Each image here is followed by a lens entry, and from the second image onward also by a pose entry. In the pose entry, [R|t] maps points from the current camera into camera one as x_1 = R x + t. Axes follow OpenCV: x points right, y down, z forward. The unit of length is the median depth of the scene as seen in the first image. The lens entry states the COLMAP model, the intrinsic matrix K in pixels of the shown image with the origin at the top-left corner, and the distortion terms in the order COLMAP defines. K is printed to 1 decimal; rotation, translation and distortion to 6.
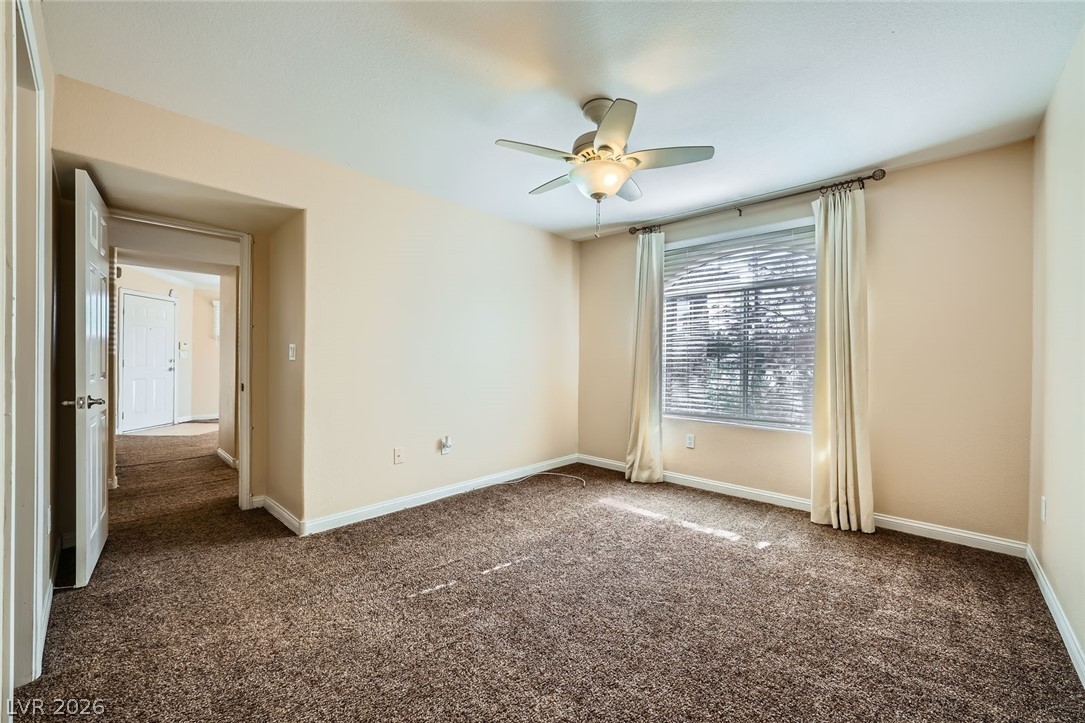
lens RADIAL K [[422.6, 0, 543.6], [0, 422.6, 359.5], [0, 0, 1]] dist [-0.000490, 0.000316]
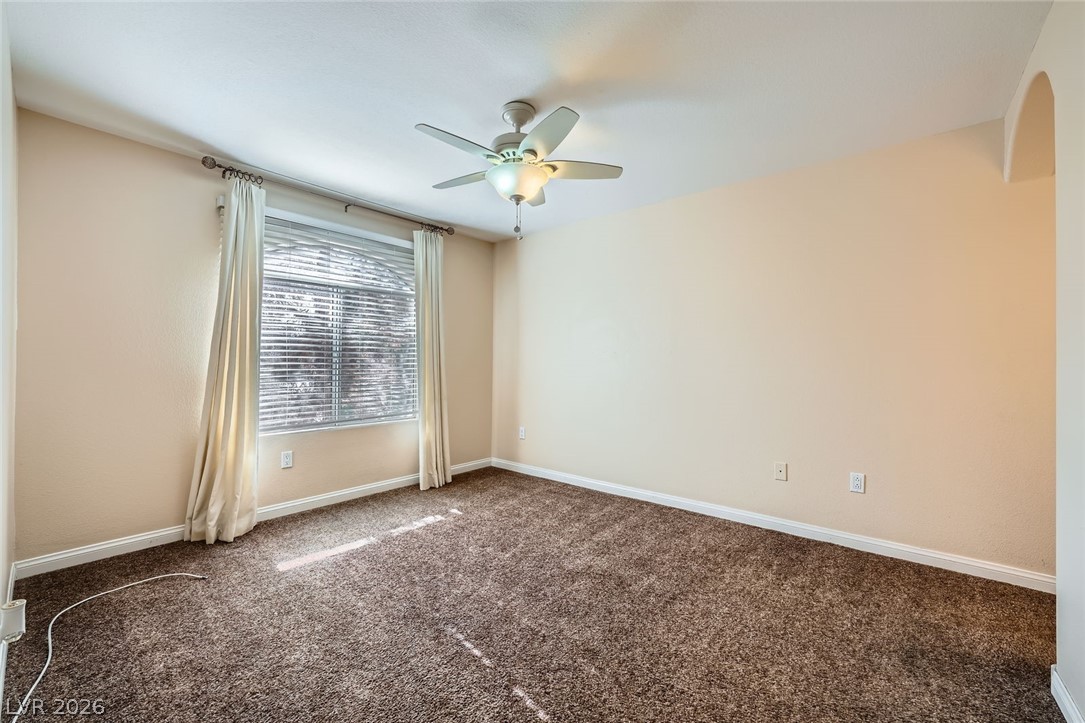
lens RADIAL K [[422.6, 0, 543.5], [0, 422.6, 359.7], [0, 0, 1]] dist [-0.000490, 0.000316]
pose [[-0.020097, -0.000511, 0.999798, -0.608425], [-0.002930, 0.999996, 0.000453, -0.001441], [-0.999794, -0.002920, -0.020099, 0.666679]]
